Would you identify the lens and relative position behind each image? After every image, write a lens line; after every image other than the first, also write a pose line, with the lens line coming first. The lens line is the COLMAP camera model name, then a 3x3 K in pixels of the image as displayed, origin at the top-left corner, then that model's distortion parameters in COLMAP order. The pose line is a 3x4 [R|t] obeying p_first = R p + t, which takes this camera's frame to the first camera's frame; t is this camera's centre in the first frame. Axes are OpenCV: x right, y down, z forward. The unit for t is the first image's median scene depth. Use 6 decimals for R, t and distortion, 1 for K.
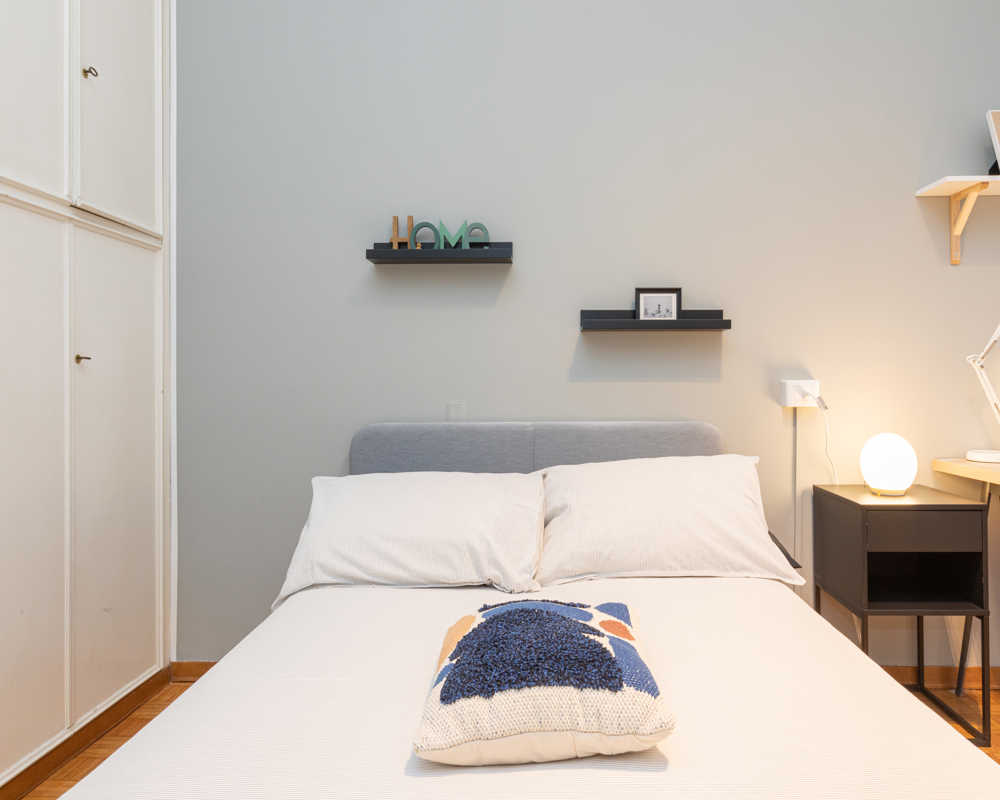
lens RADIAL K [[649.7, 0, 513.3], [0, 649.7, 386.5], [0, 0, 1]] dist [-0.005844, 0.002346]
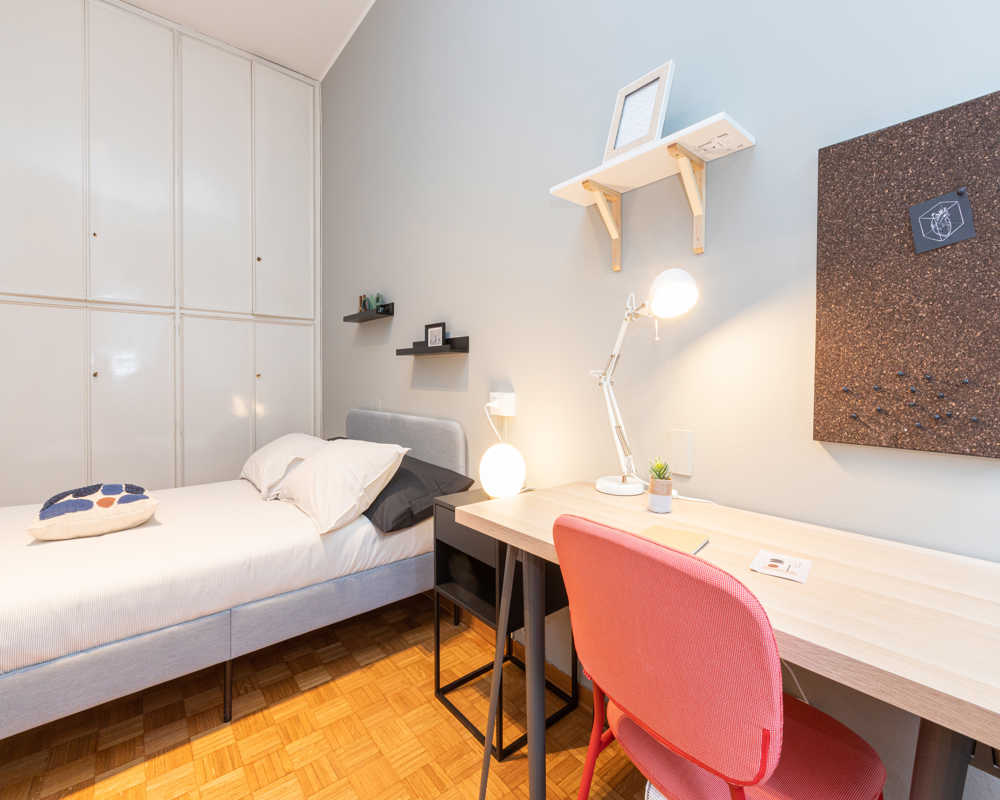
lens RADIAL K [[452.2, 0, 499.2], [0, 452.2, 381.8], [0, 0, 1]] dist [-0.005171, -0.000291]
pose [[0.672517, 0.009779, -0.740017, 1.035109], [-0.011796, 0.999927, 0.002494, -0.030888], [0.739988, 0.007052, 0.672583, 0.448443]]
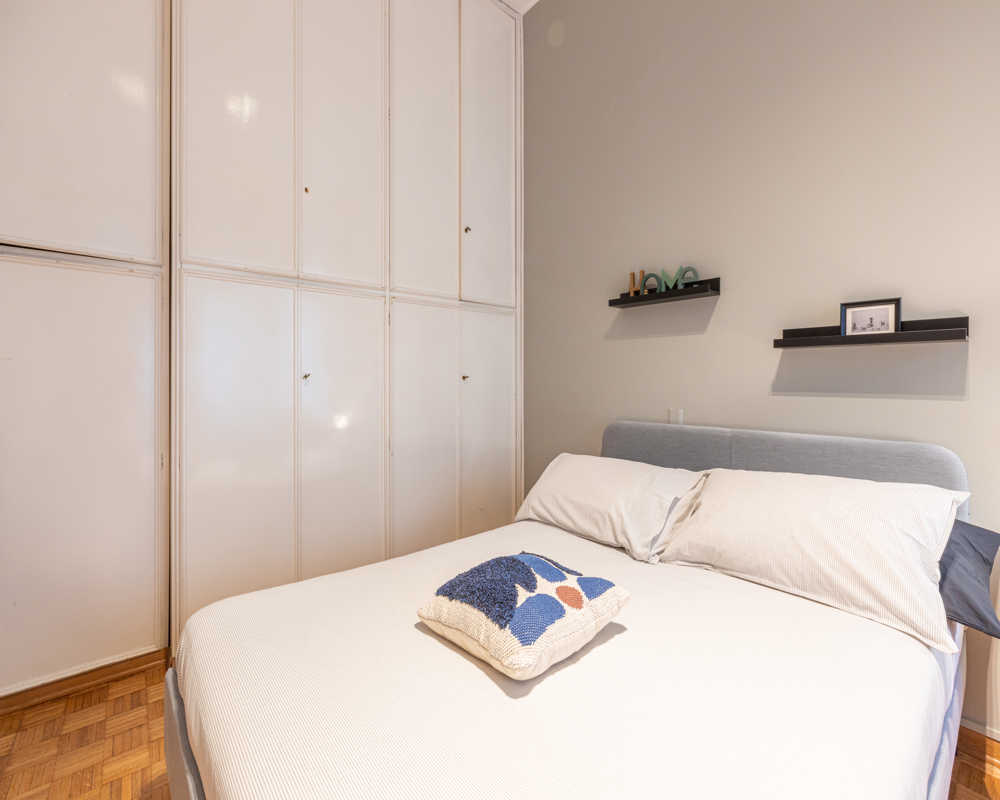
lens RADIAL K [[452.2, 0, 495.5], [0, 452.2, 392.5], [0, 0, 1]] dist [-0.005171, -0.000291]
pose [[0.666754, 0.022377, -0.744942, 0.352730], [-0.009445, 0.999723, 0.021577, -0.024774], [0.745218, -0.007350, 0.666780, 0.140077]]
